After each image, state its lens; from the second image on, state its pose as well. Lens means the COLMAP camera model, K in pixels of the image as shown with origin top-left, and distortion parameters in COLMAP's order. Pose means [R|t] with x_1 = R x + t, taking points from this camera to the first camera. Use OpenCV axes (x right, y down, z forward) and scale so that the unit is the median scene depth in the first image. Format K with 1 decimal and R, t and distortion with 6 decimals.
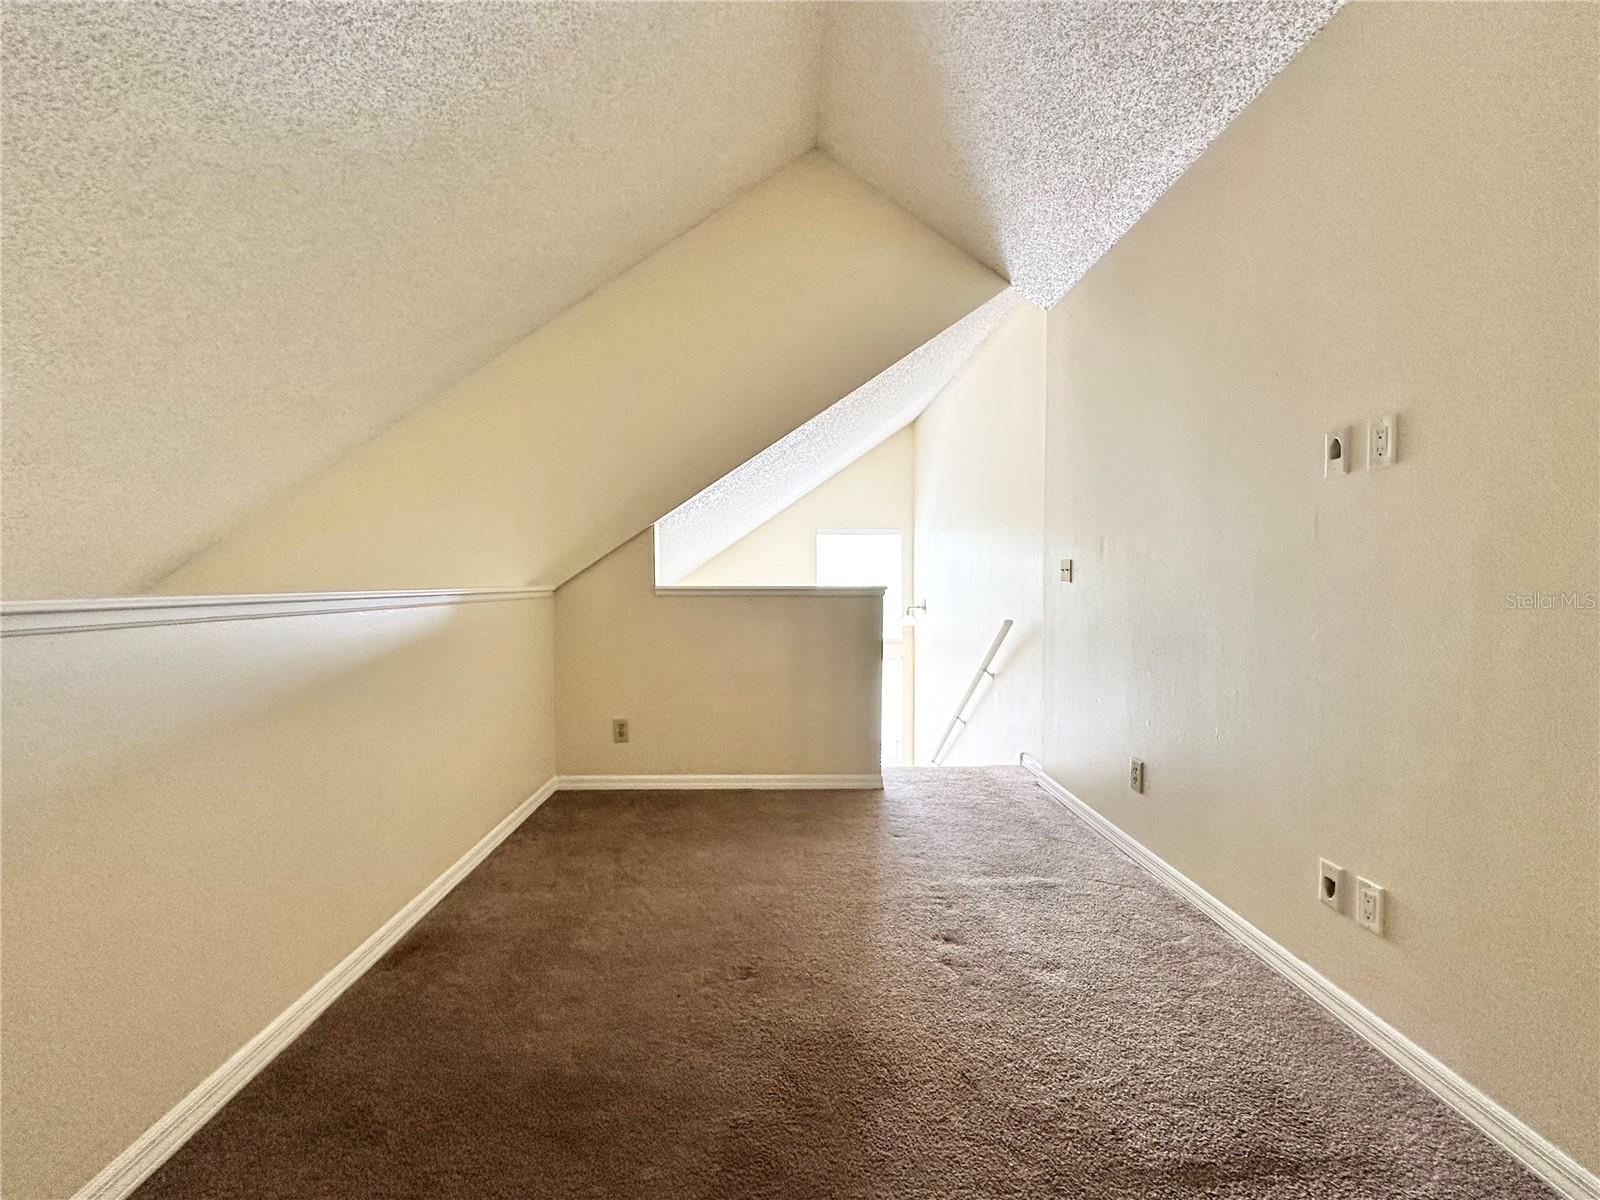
lens RADIAL K [[687.3, 0, 796.5], [0, 687.3, 604.9], [0, 0, 1]] dist [-0.004318, 0.001270]
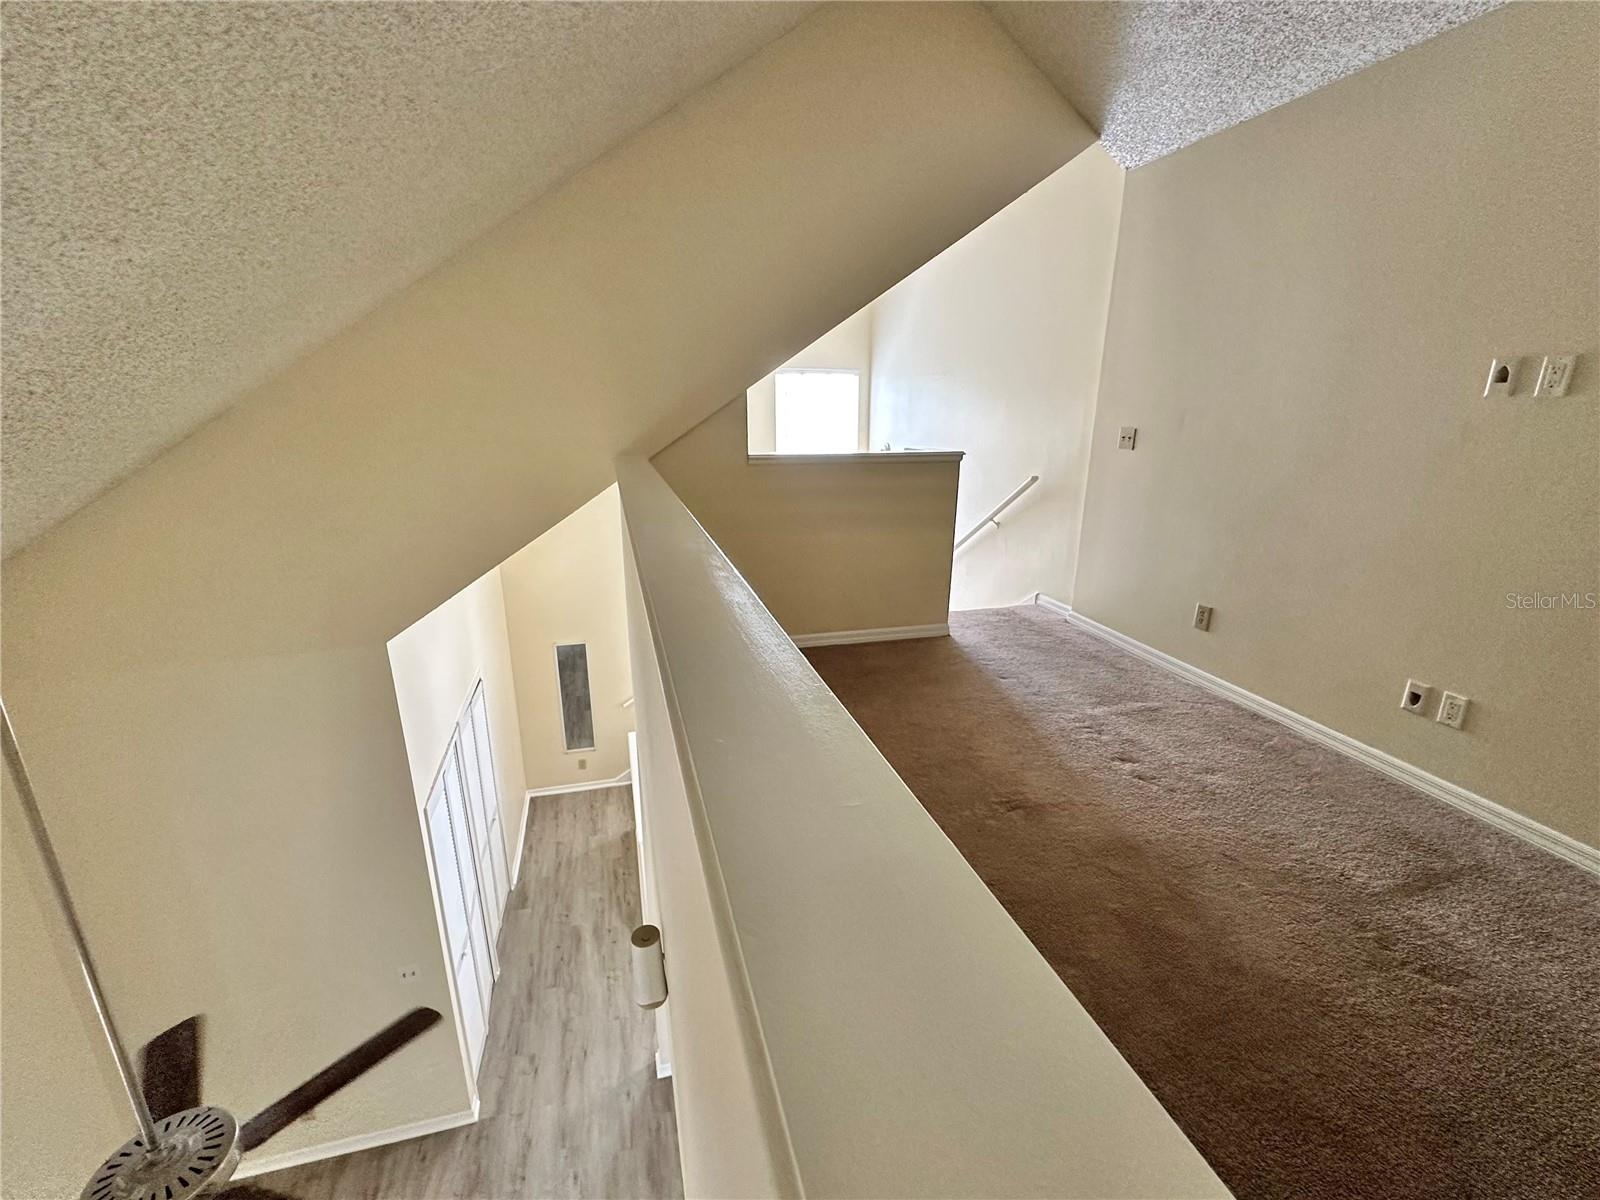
lens RADIAL K [[687.3, 0, 796.5], [0, 687.3, 604.9], [0, 0, 1]] dist [-0.004318, 0.001270]
pose [[0.971203, -0.064065, 0.229479, -0.535368], [0.004123, 0.967545, 0.252665, -0.095528], [-0.238218, -0.244443, 0.939947, 0.015945]]
